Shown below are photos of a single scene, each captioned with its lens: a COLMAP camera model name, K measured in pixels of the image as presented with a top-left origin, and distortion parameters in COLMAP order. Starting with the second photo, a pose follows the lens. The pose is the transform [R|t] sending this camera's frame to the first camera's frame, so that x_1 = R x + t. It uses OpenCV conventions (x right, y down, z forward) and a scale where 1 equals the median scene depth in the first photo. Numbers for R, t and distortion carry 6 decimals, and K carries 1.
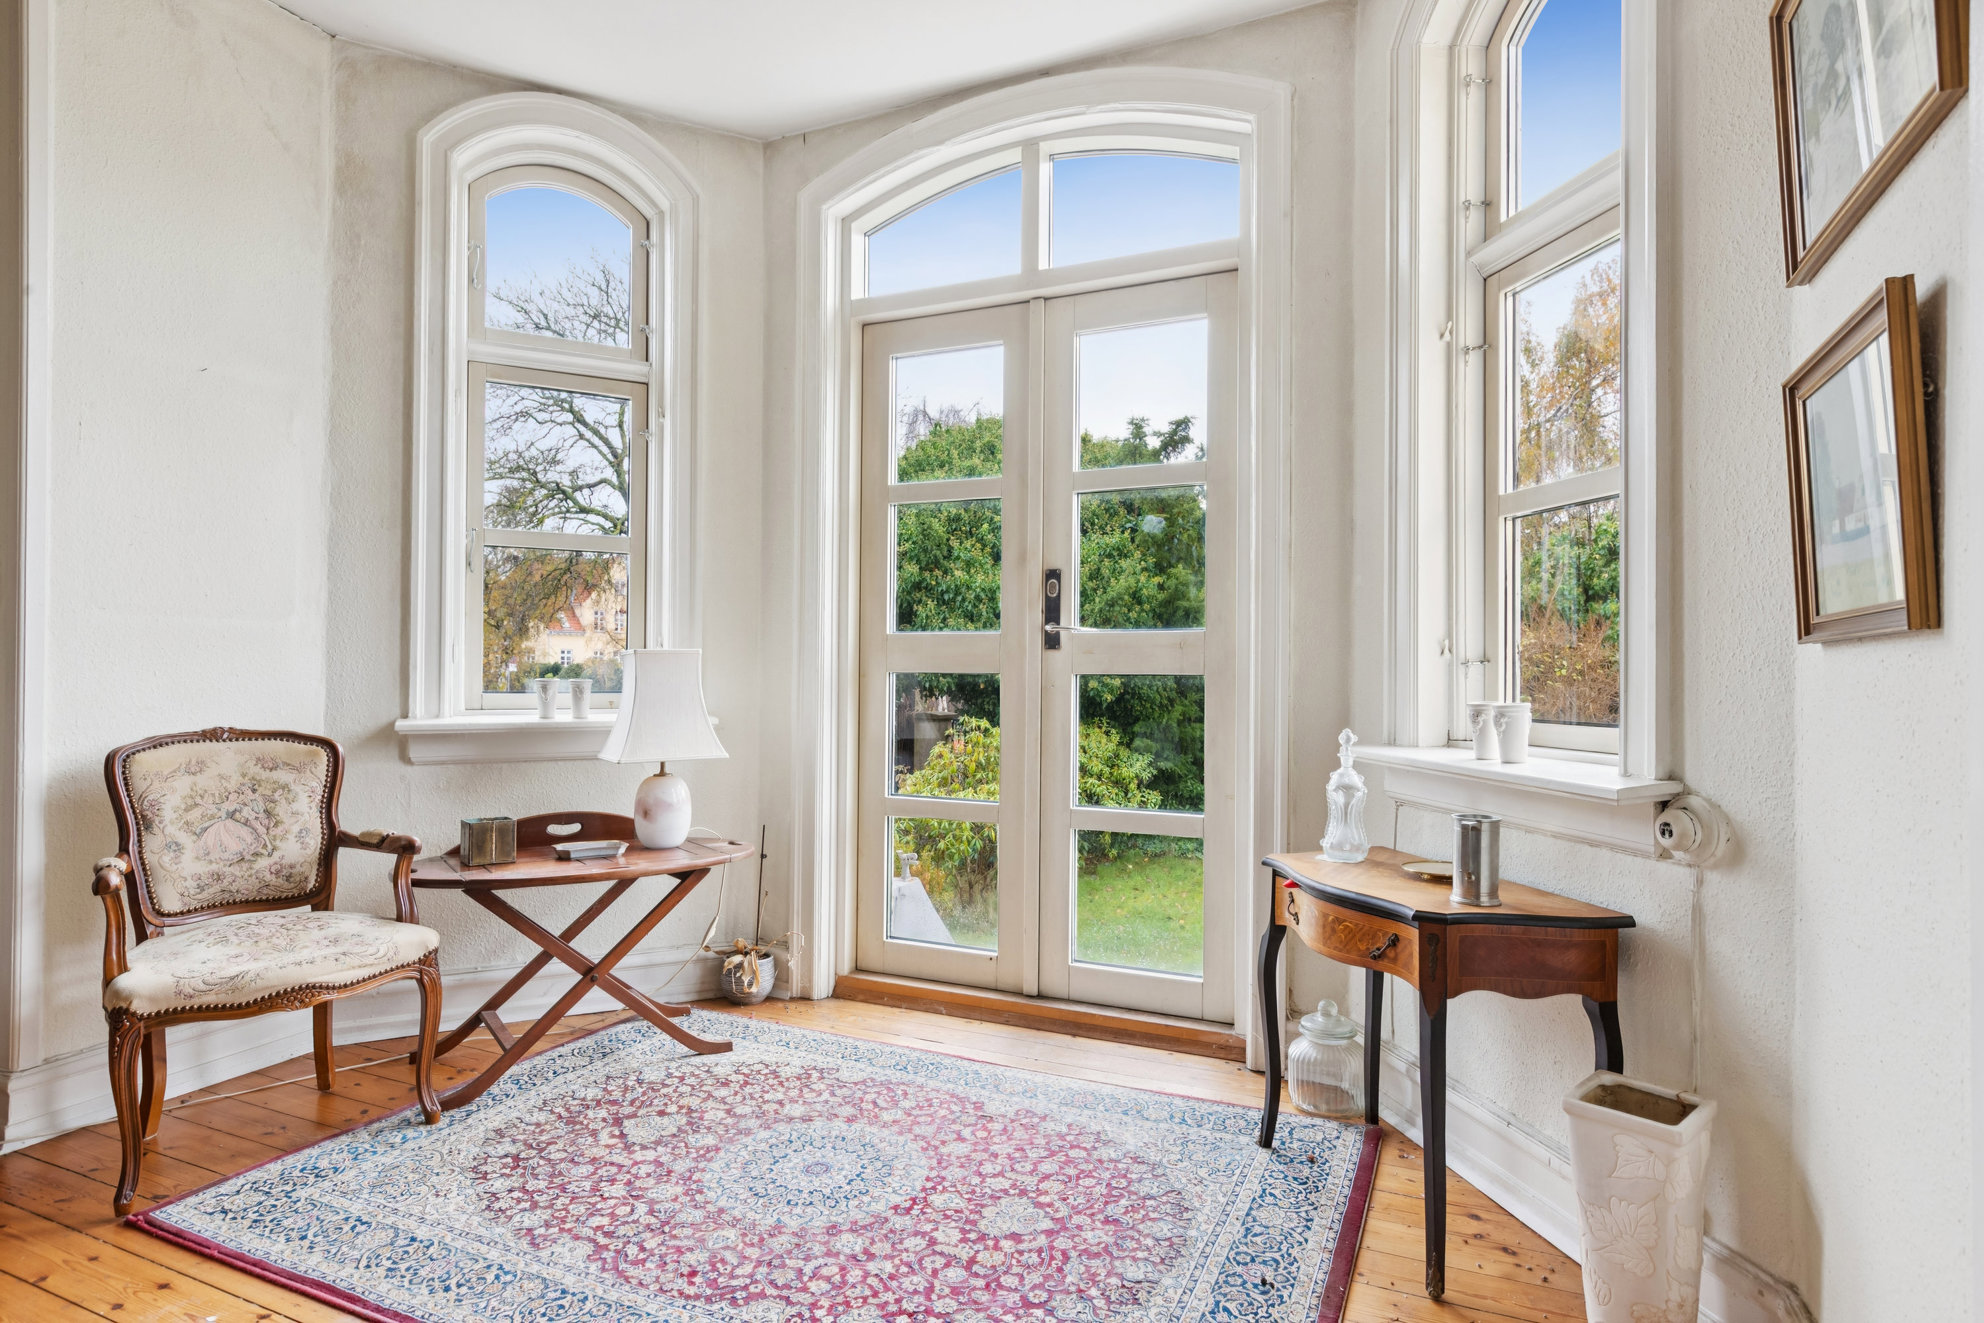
lens RADIAL K [[1070.9, 0, 992.0], [0, 1070.9, 661.5], [0, 0, 1]] dist [0.004796, 0.001529]
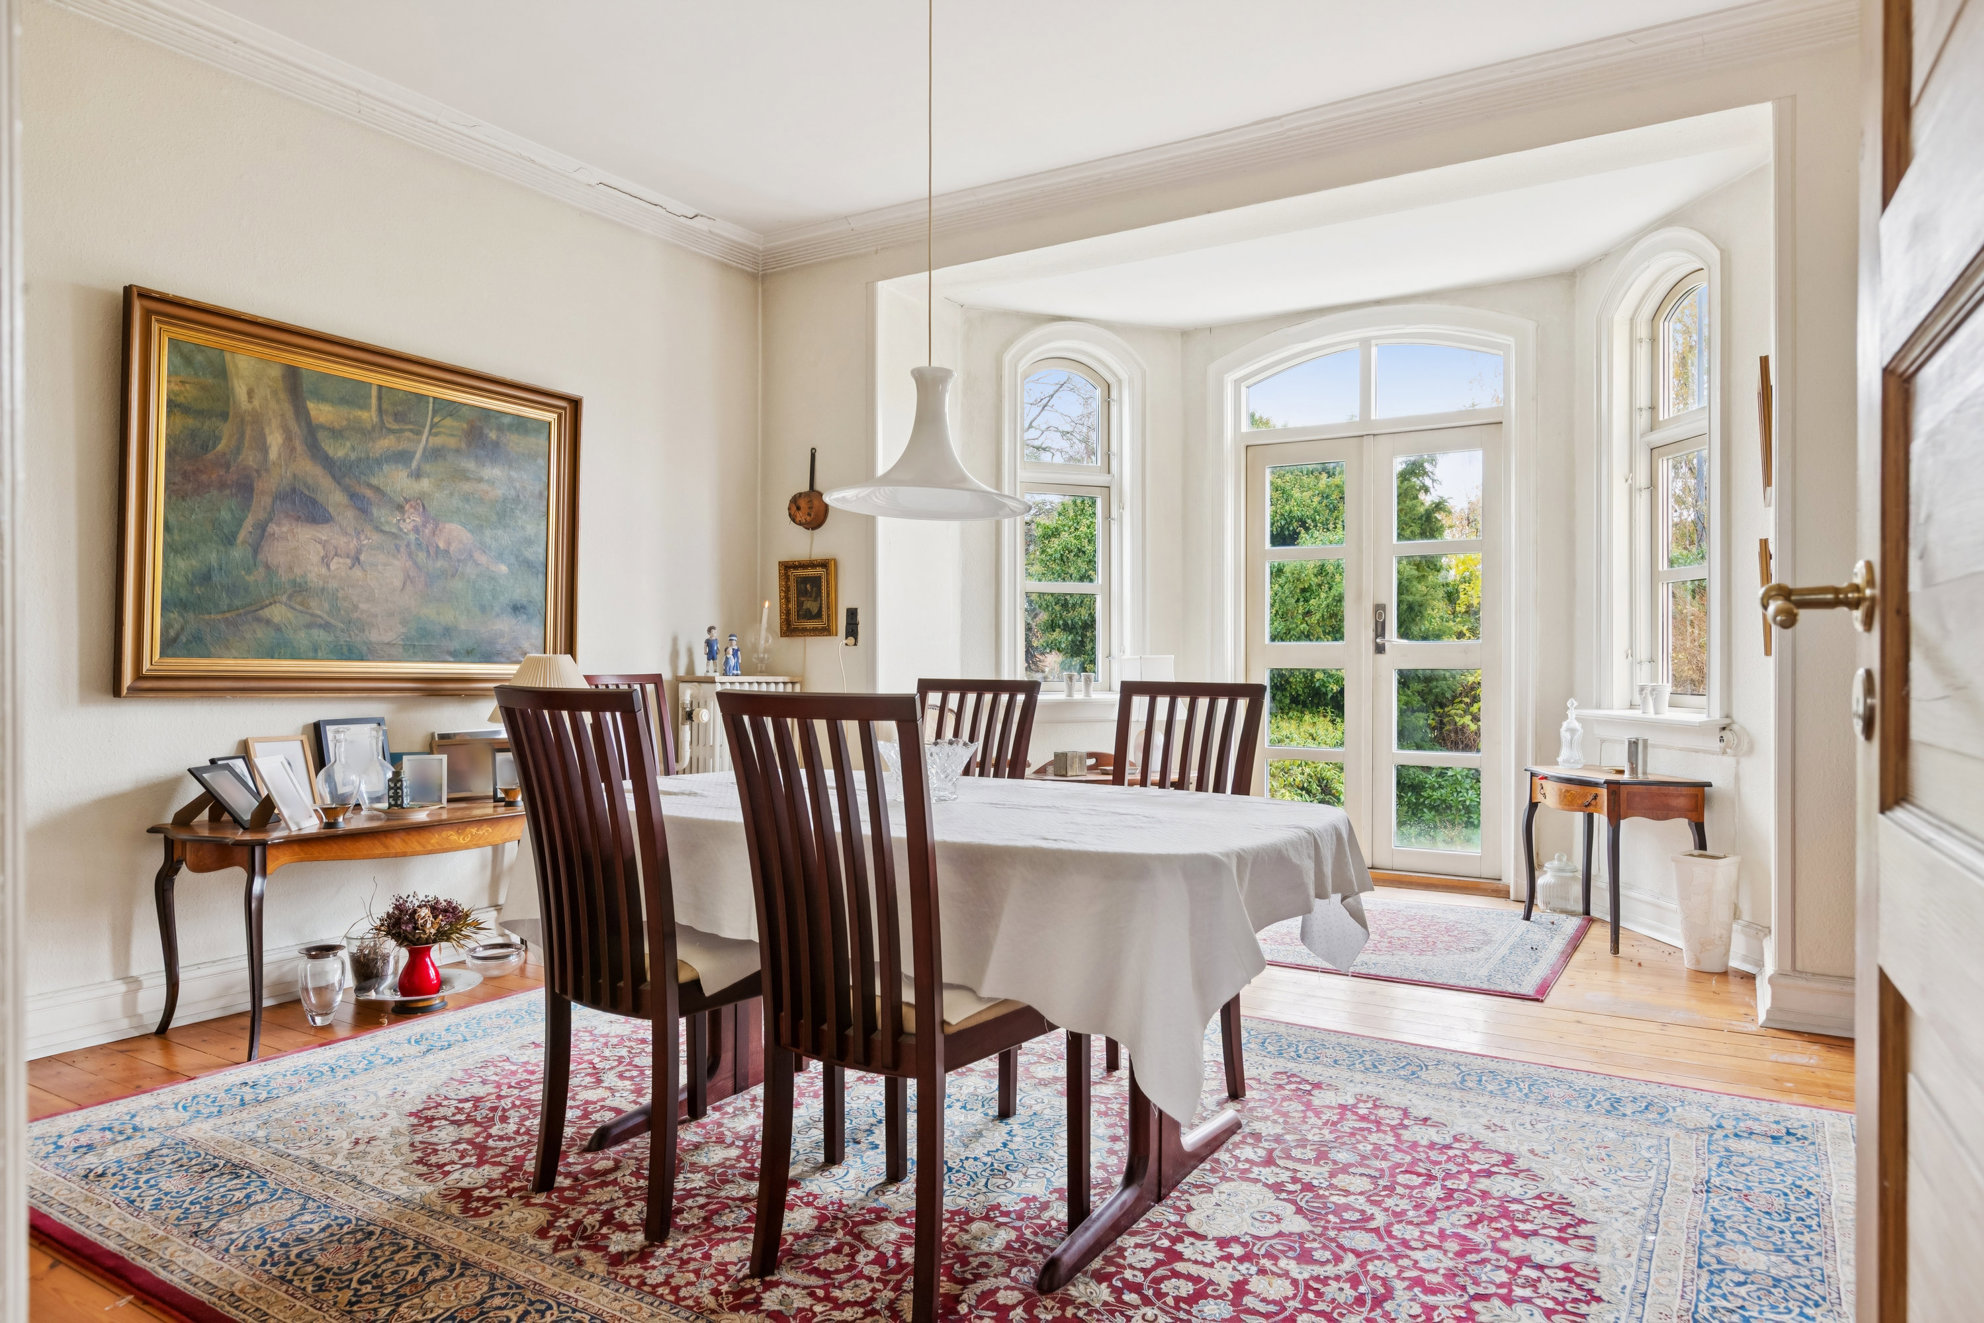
lens RADIAL K [[1225.0, 0, 992.0], [0, 1225.0, 661.5], [0, 0, 1]] dist [-0.001972, -0.000777]
pose [[0.992457, -0.004997, -0.122493, -0.382692], [0.006126, 0.999942, 0.008840, -0.024843], [0.122442, -0.009523, 0.992430, -1.158094]]
